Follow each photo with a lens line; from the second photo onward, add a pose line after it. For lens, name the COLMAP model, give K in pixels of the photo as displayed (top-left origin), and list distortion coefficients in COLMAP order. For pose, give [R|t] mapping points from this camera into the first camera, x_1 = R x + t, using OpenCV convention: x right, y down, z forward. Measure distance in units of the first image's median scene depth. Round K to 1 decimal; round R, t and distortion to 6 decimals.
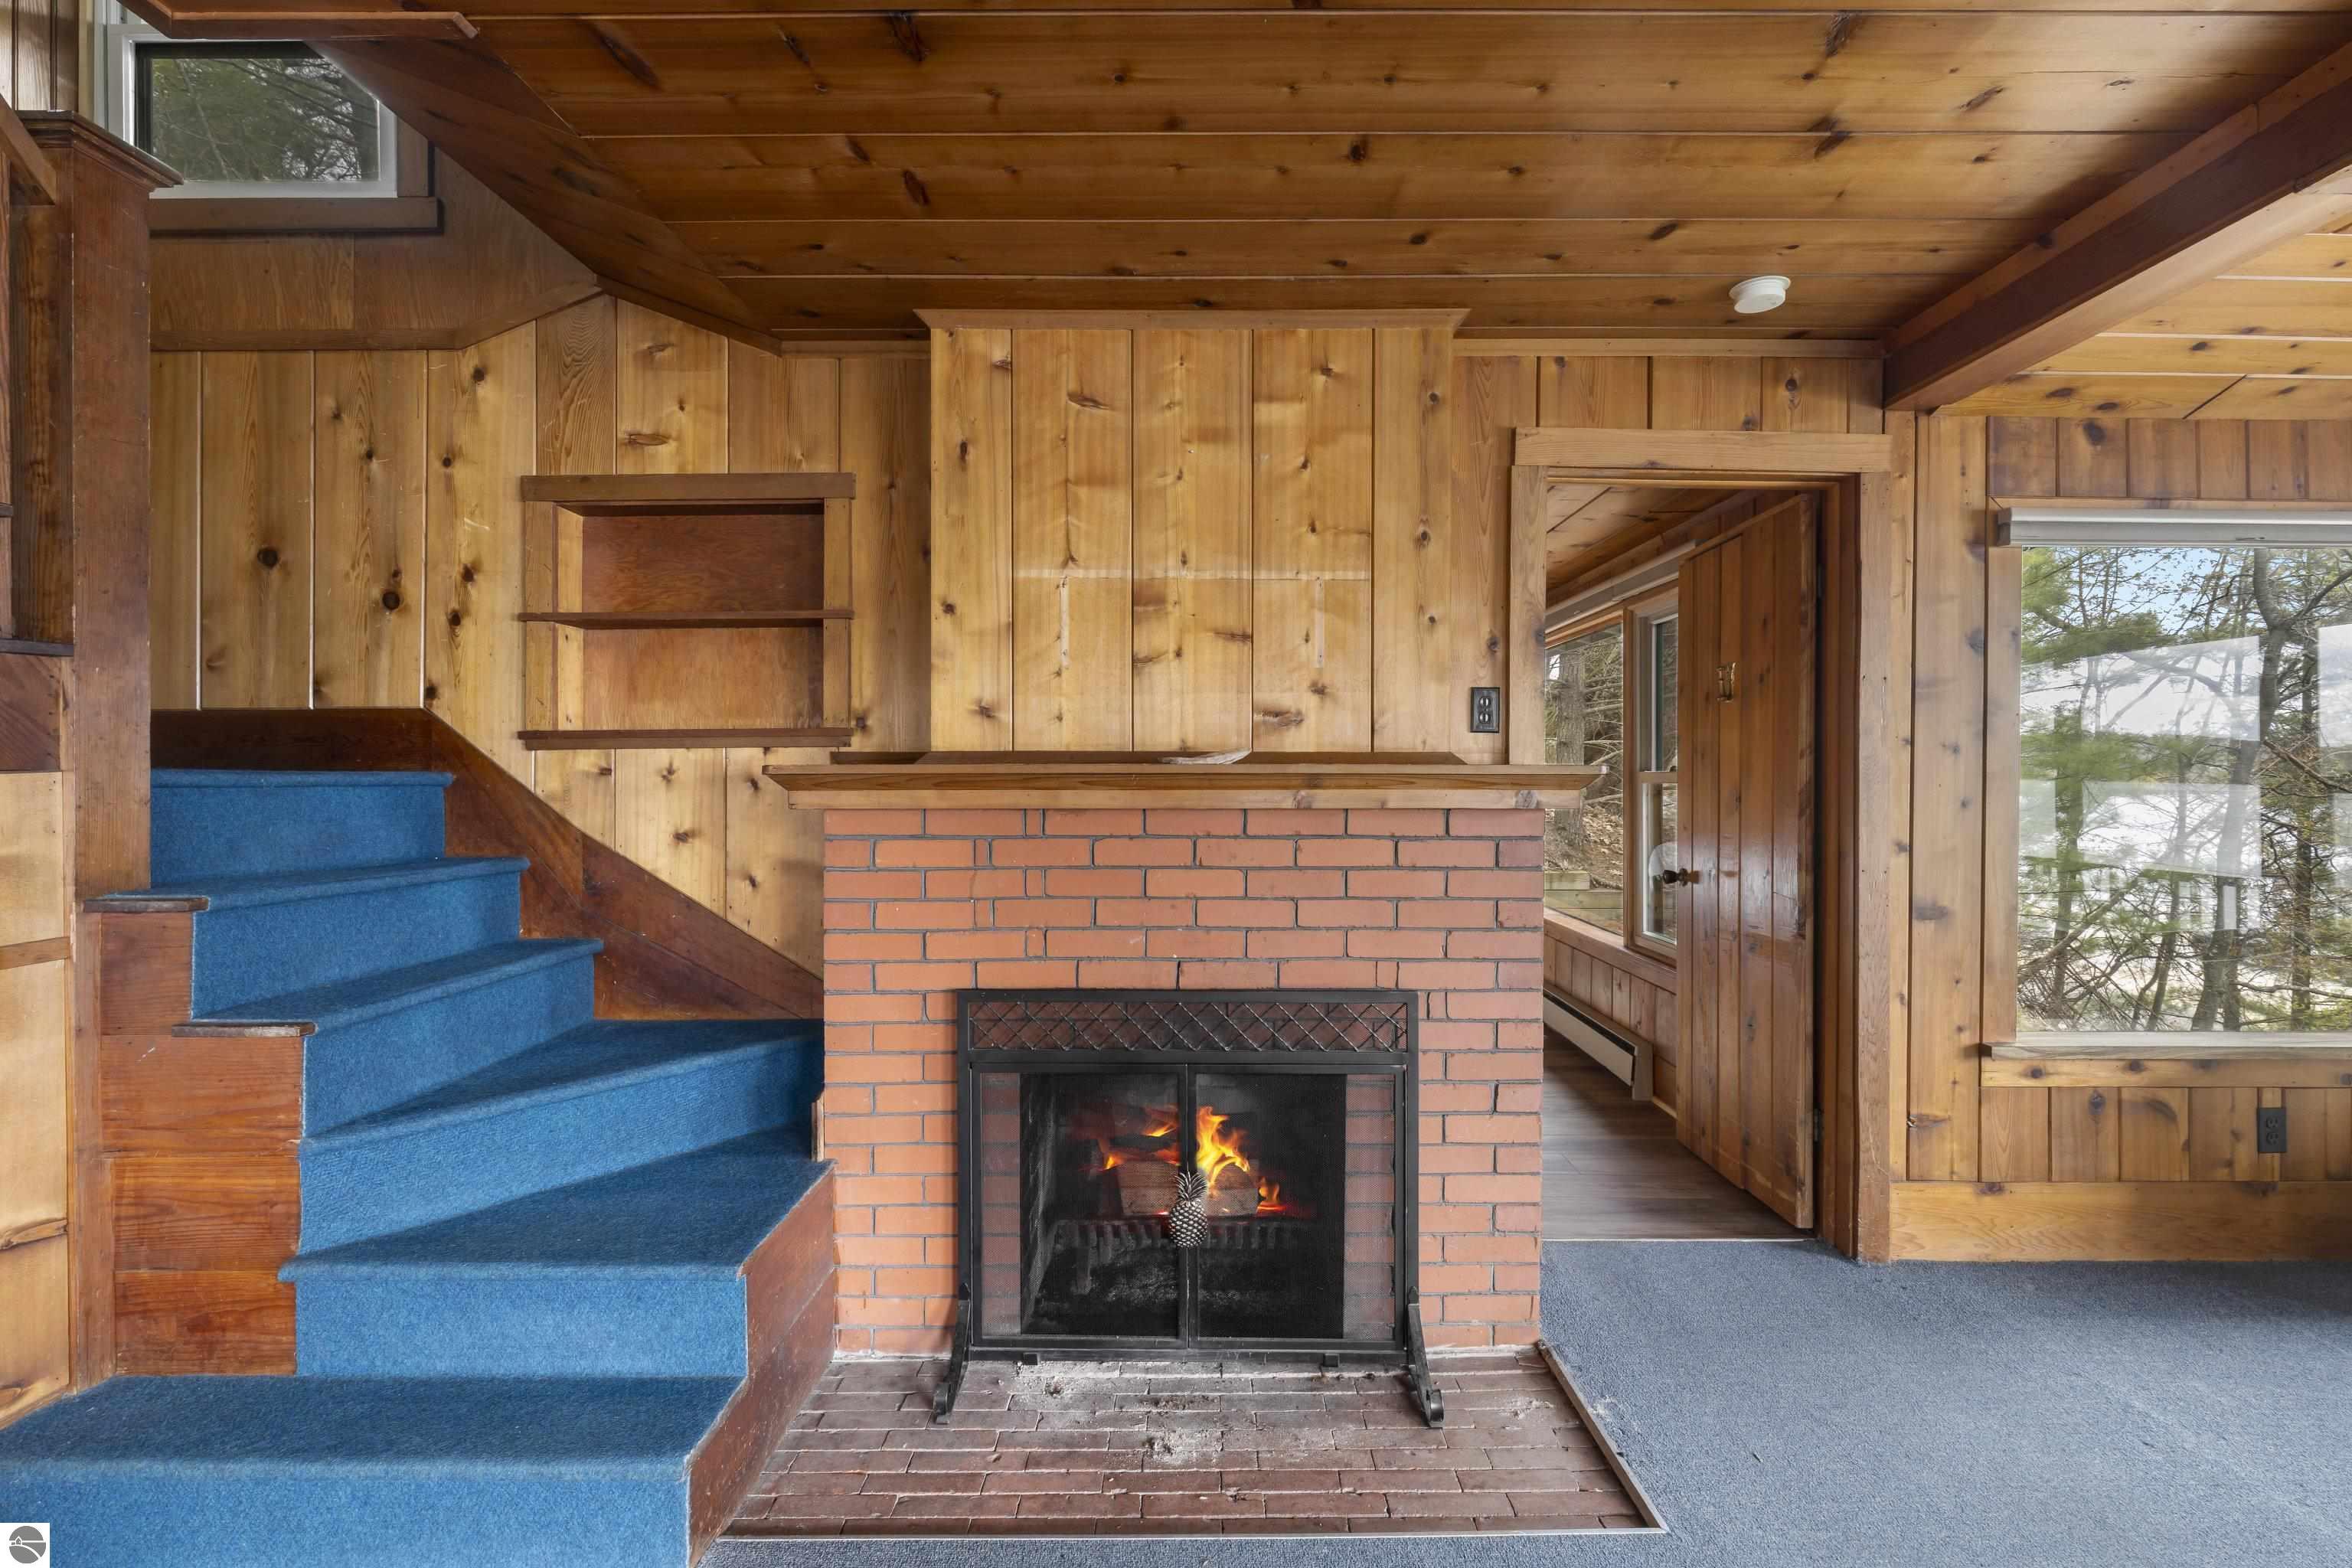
lens RADIAL K [[1064.2, 0, 1199.2], [0, 1064.2, 778.0], [0, 0, 1]] dist [0.002967, 0.000485]
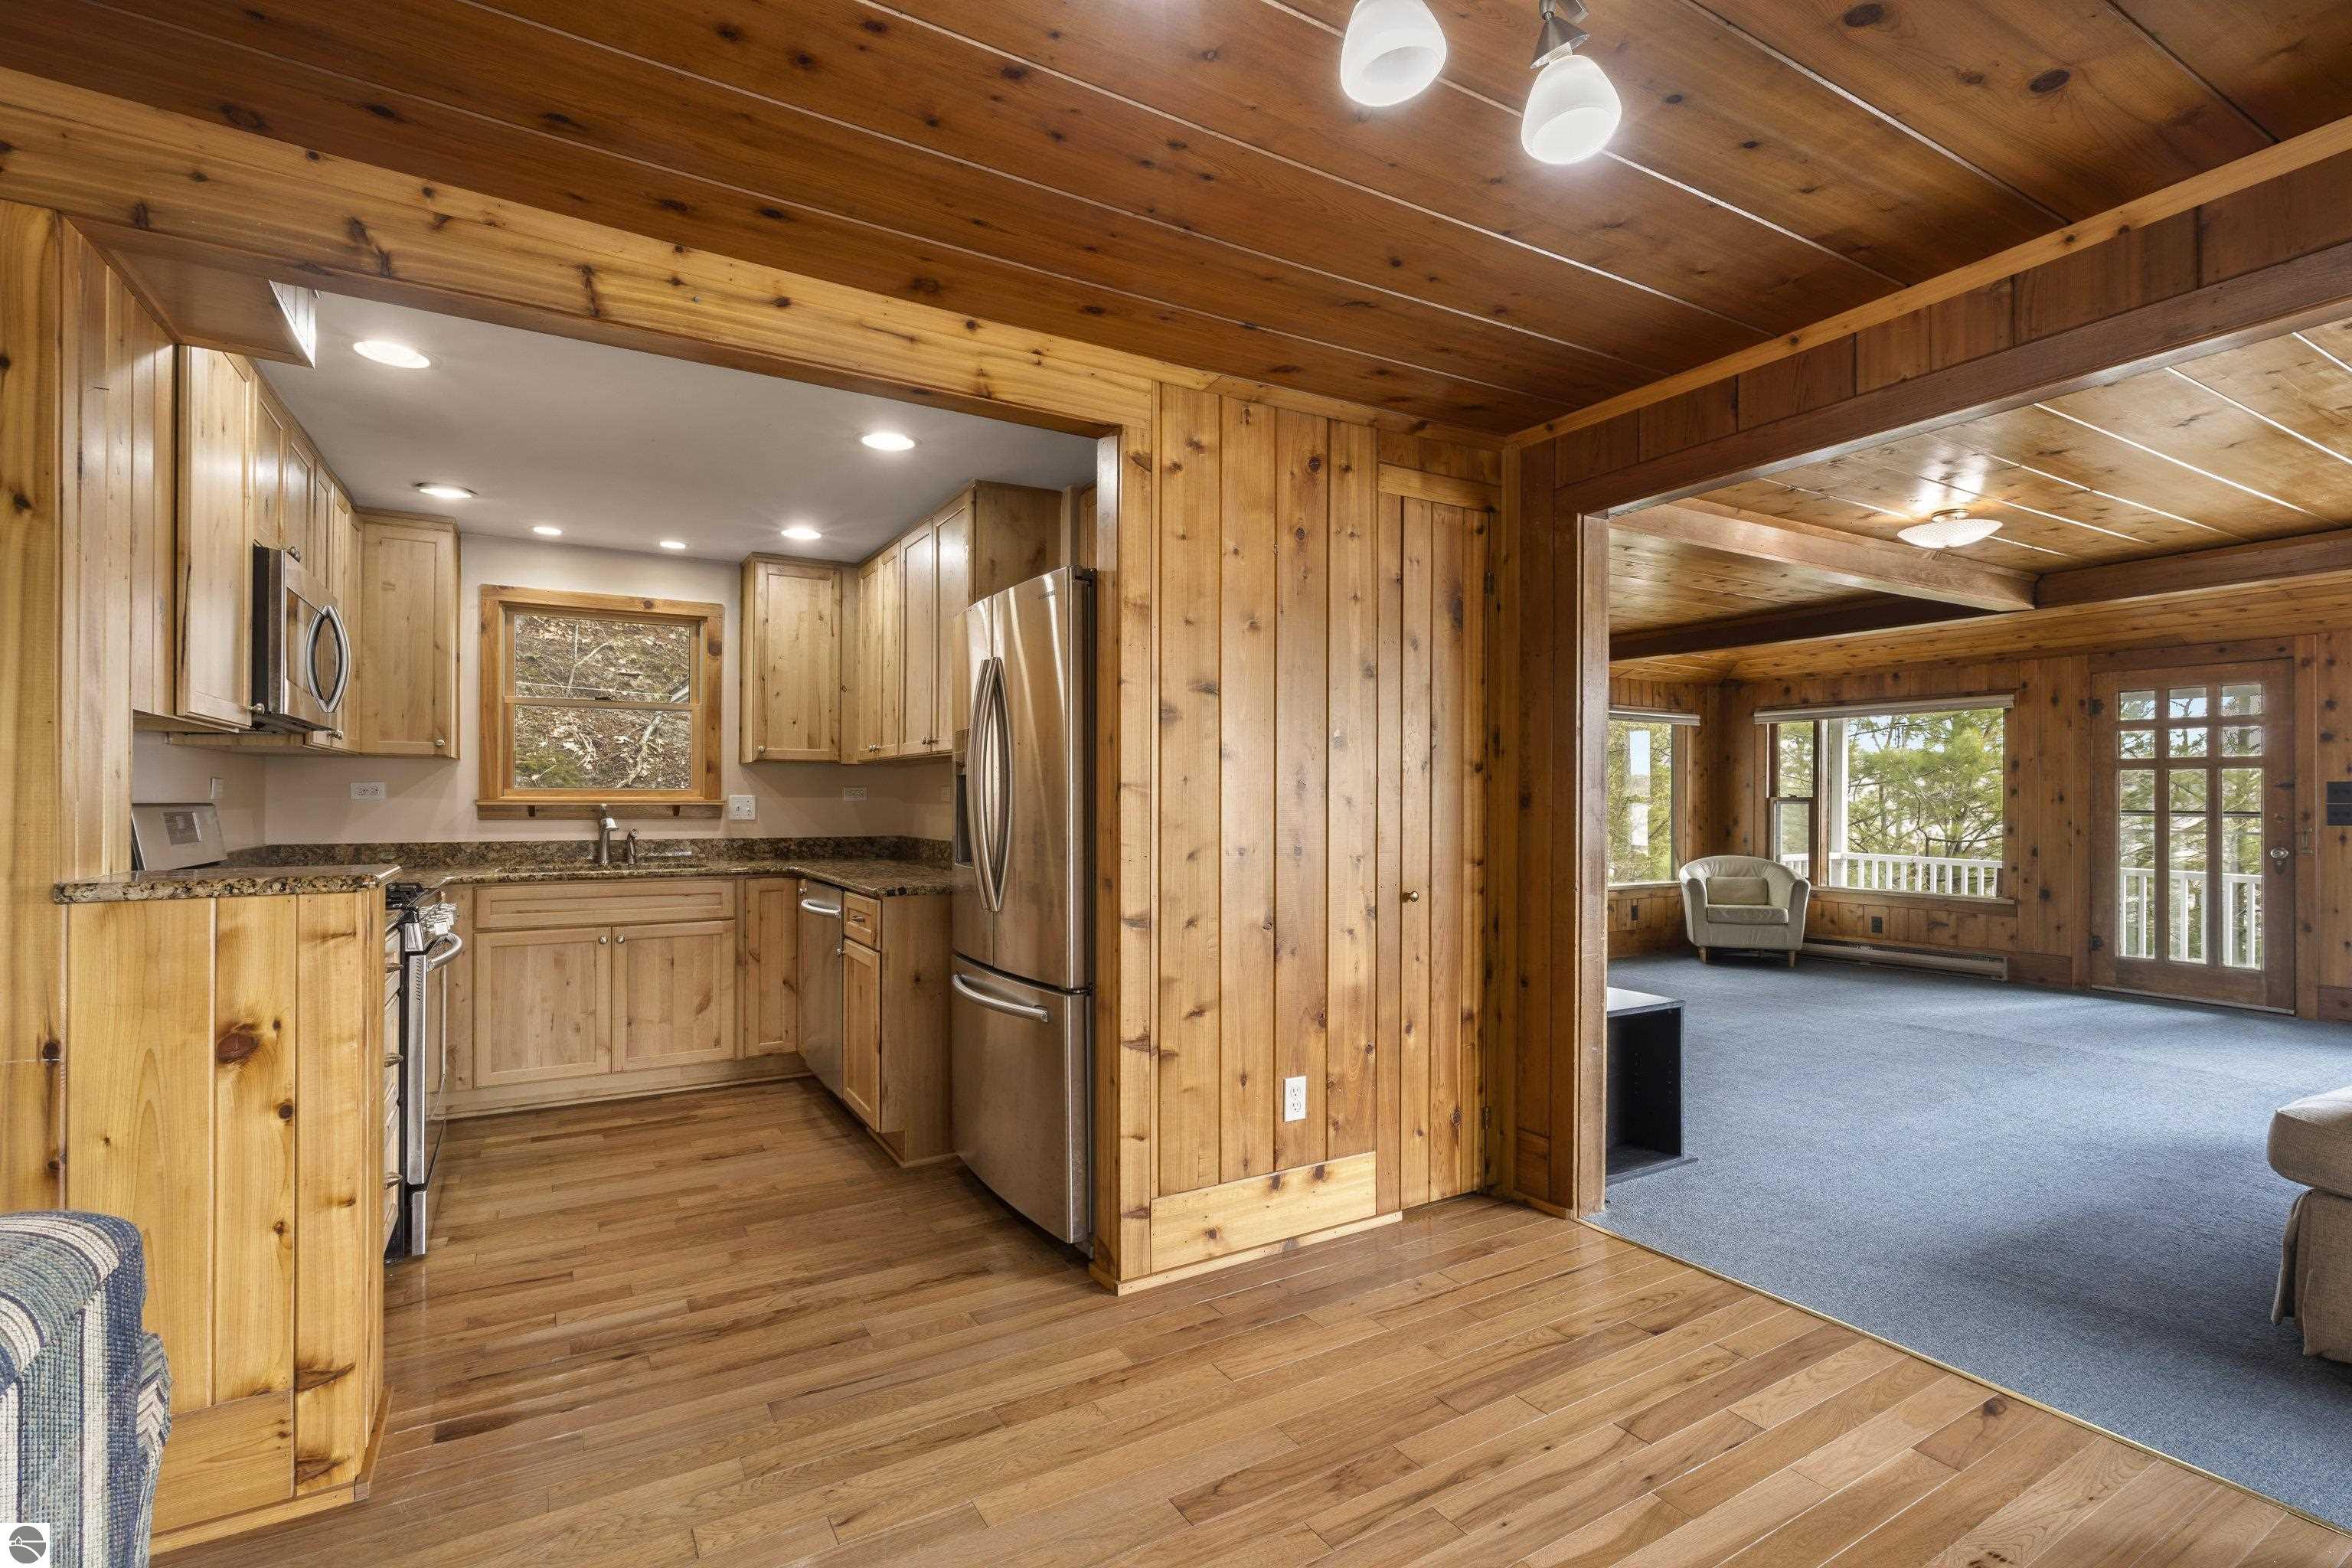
lens RADIAL K [[1102.3, 0, 1189.5], [0, 1102.3, 791.2], [0, 0, 1]] dist [0.000389, -0.000316]
pose [[0.855805, 0.004529, 0.517278, -1.734180], [-0.001945, 0.999983, -0.005537, 0.003325], [-0.517294, 0.003733, 0.855799, -1.048154]]
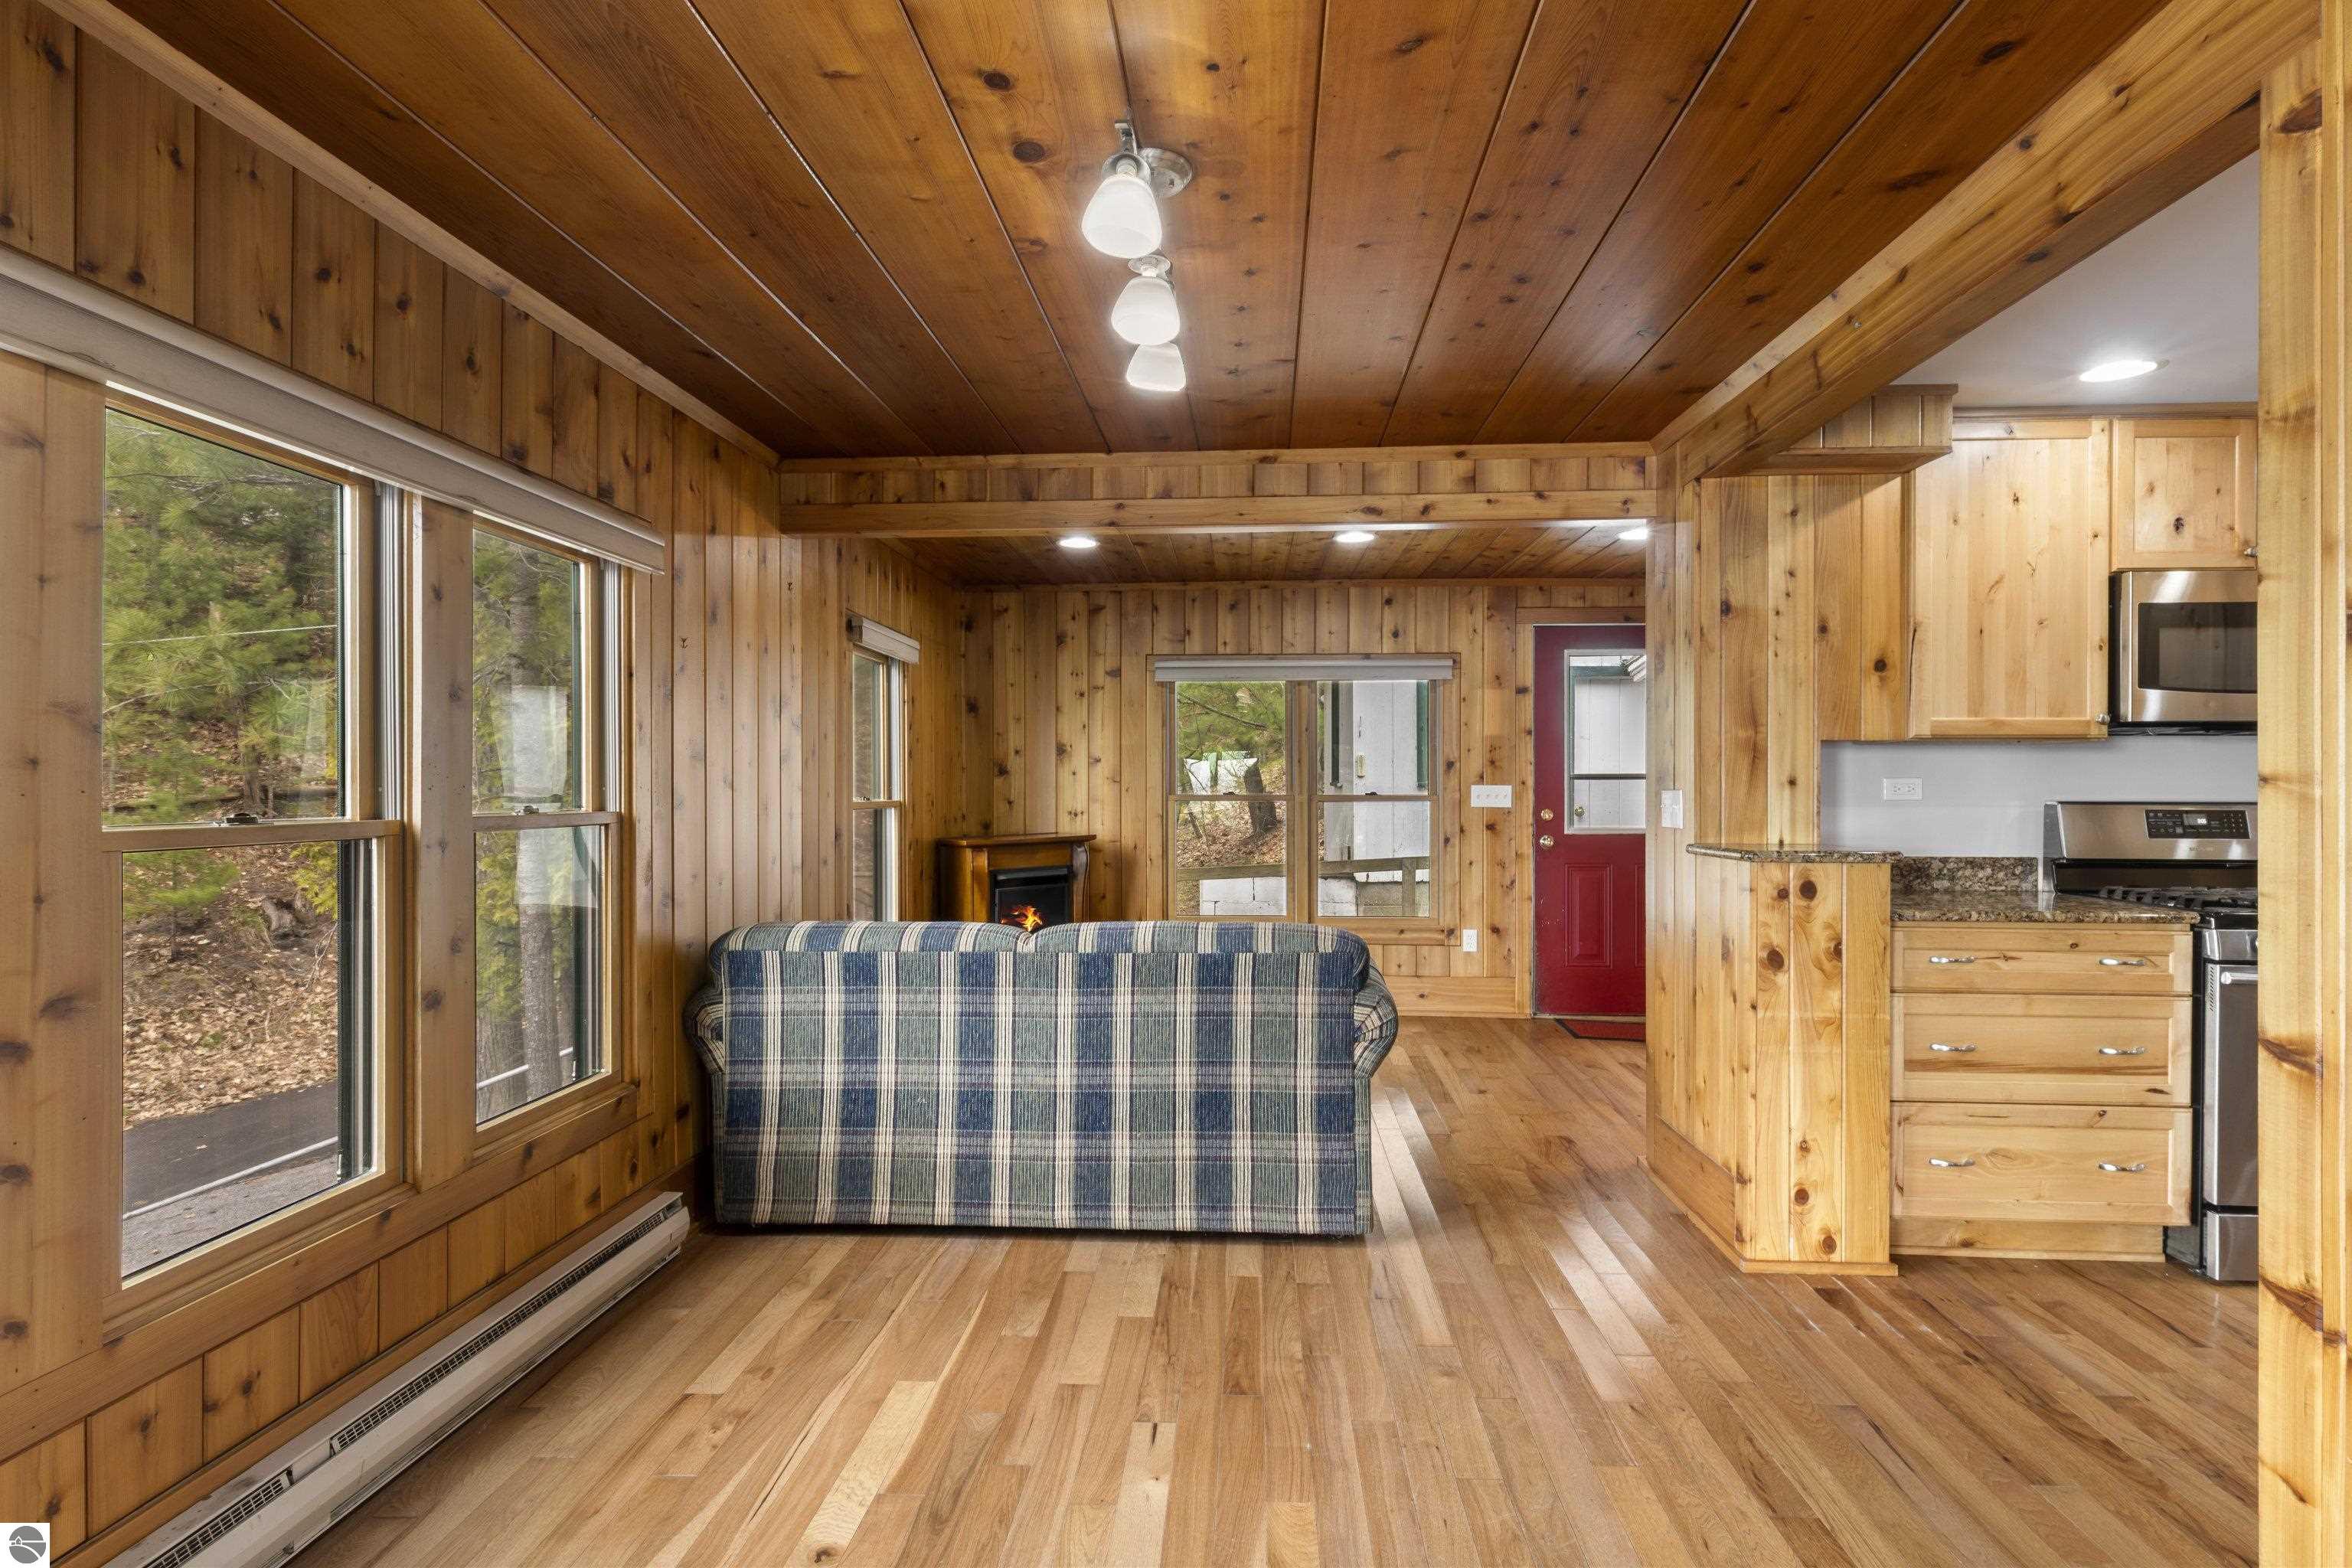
lens RADIAL K [[1160.5, 0, 1176.0], [0, 1160.5, 784.0], [0, 0, 1]] dist [-0.004257, -0.000085]
pose [[-0.072924, -0.004457, -0.997328, -0.679367], [-0.000030, 0.999990, -0.004466, -0.003407], [0.997338, -0.000295, -0.072923, -0.623229]]
